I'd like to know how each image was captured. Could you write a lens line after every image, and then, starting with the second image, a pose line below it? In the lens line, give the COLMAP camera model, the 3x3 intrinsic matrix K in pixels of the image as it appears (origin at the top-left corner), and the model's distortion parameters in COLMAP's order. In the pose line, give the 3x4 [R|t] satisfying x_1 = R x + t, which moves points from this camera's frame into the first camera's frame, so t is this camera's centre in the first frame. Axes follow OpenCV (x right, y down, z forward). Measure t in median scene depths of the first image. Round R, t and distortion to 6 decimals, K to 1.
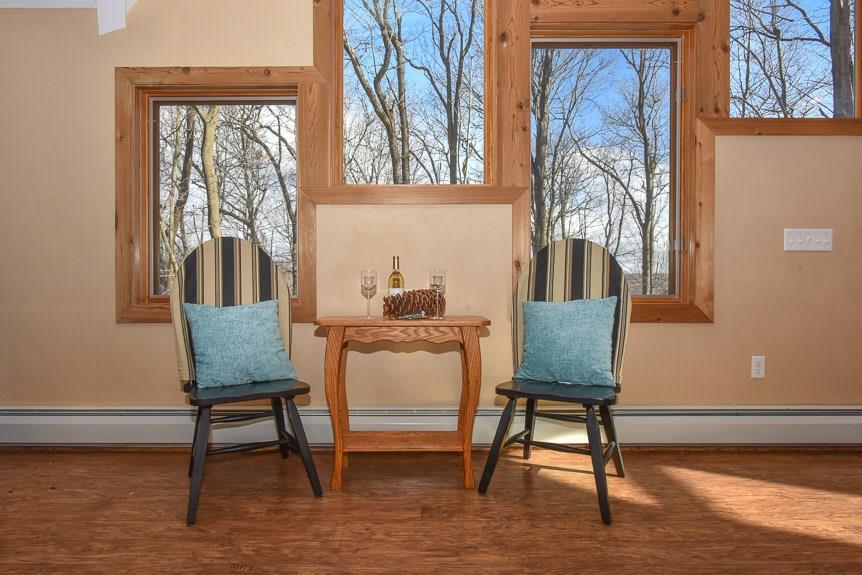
lens RADIAL K [[405.1, 0, 429.8], [0, 405.1, 289.5], [0, 0, 1]] dist [0.012376, 0.000228]
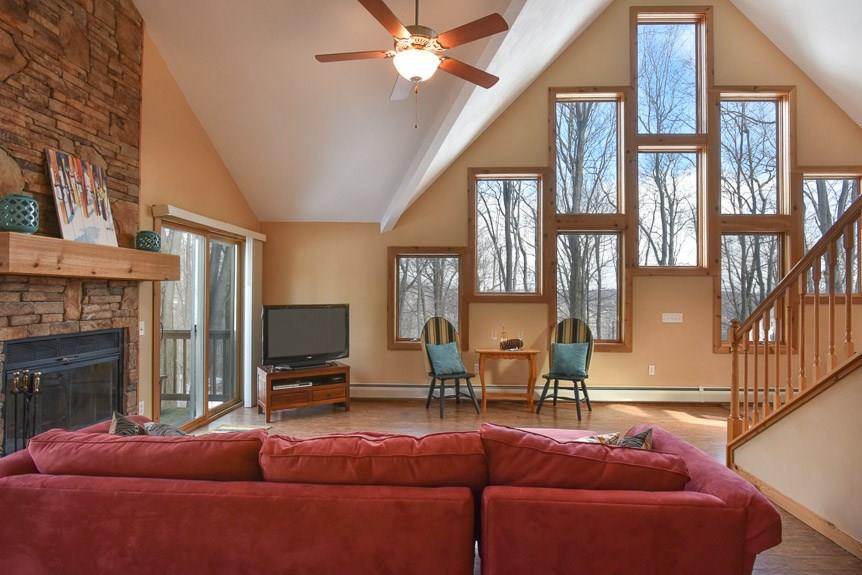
lens RADIAL K [[456.2, 0, 429.8], [0, 456.2, 293.6], [0, 0, 1]] dist [-0.017665, 0.000649]
pose [[0.997443, -0.001585, -0.071445, -0.340539], [0.001690, 0.999998, 0.001409, -0.295051], [0.071443, -0.001526, 0.997444, -1.922813]]
